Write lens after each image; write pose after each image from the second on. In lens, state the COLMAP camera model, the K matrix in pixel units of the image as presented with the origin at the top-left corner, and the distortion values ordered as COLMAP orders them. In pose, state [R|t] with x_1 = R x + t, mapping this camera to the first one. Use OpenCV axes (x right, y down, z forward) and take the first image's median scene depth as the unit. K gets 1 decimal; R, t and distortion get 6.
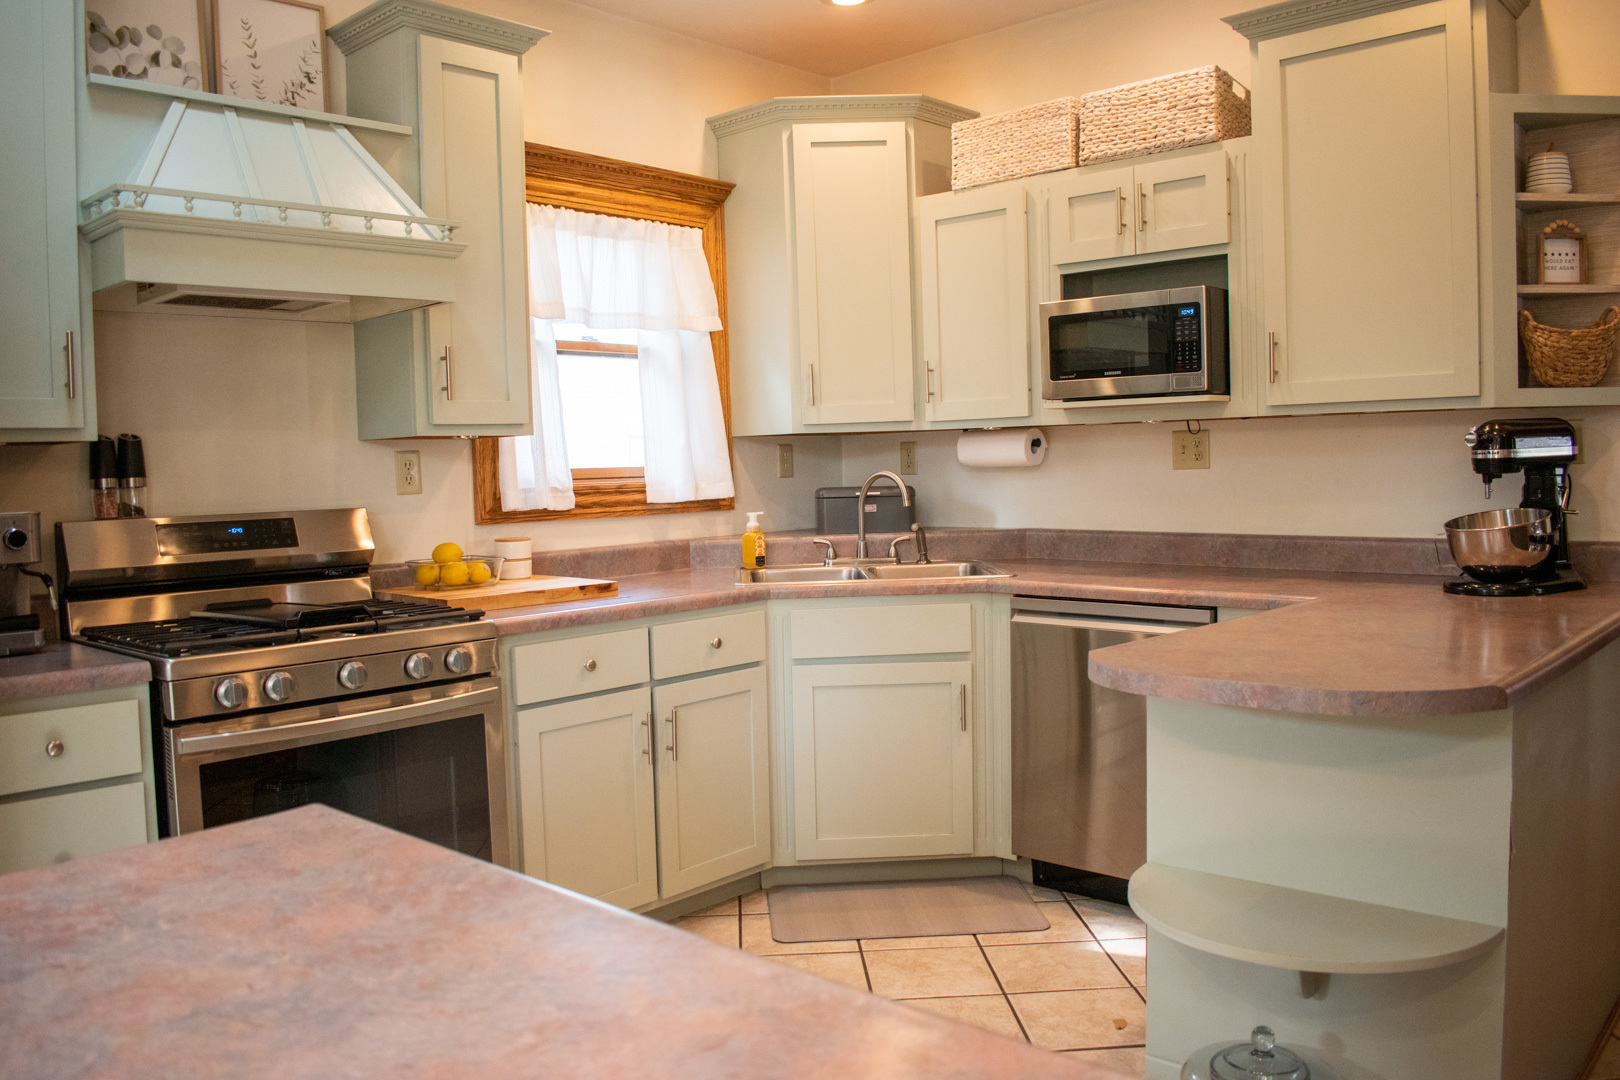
lens RADIAL K [[1287.5, 0, 810.1], [0, 1287.5, 538.2], [0, 0, 1]] dist [-0.073903, -0.002779]
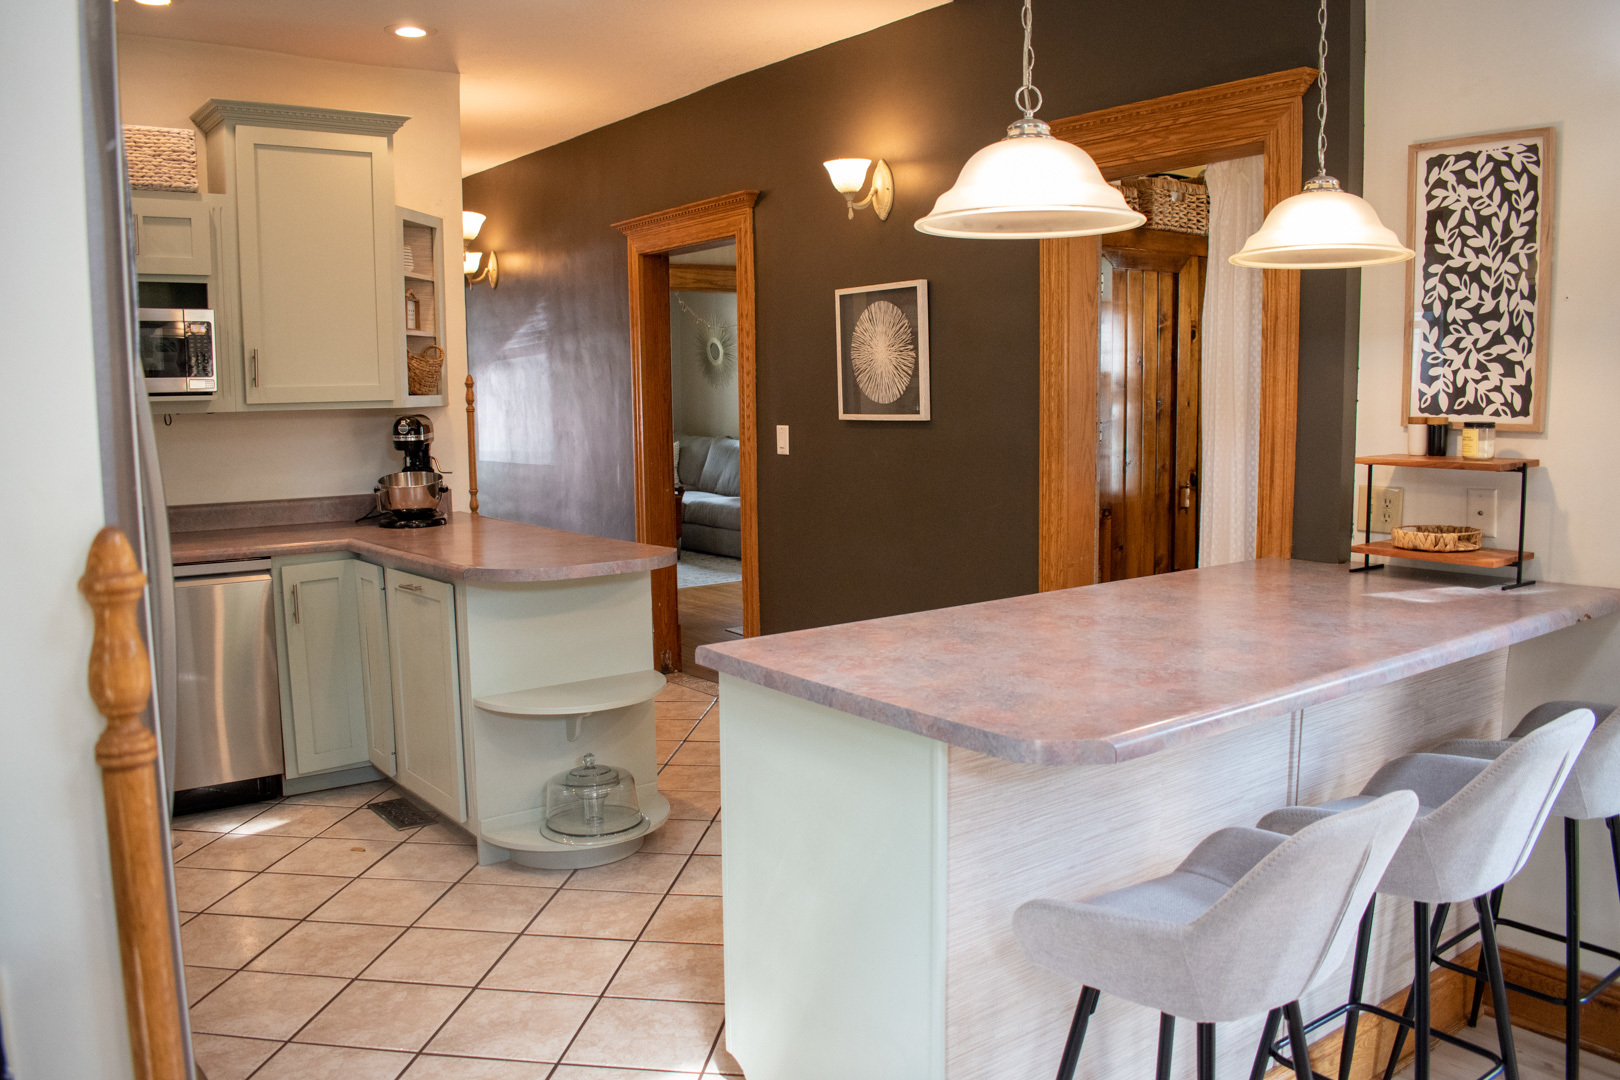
lens RADIAL K [[1287.5, 0, 810.7], [0, 1287.5, 542.4], [0, 0, 1]] dist [-0.073903, -0.002779]
pose [[0.180428, -0.092447, 0.979234, -0.821024], [0.067462, 0.994392, 0.081447, -0.028247], [-0.981272, 0.051366, 0.185653, 0.189197]]
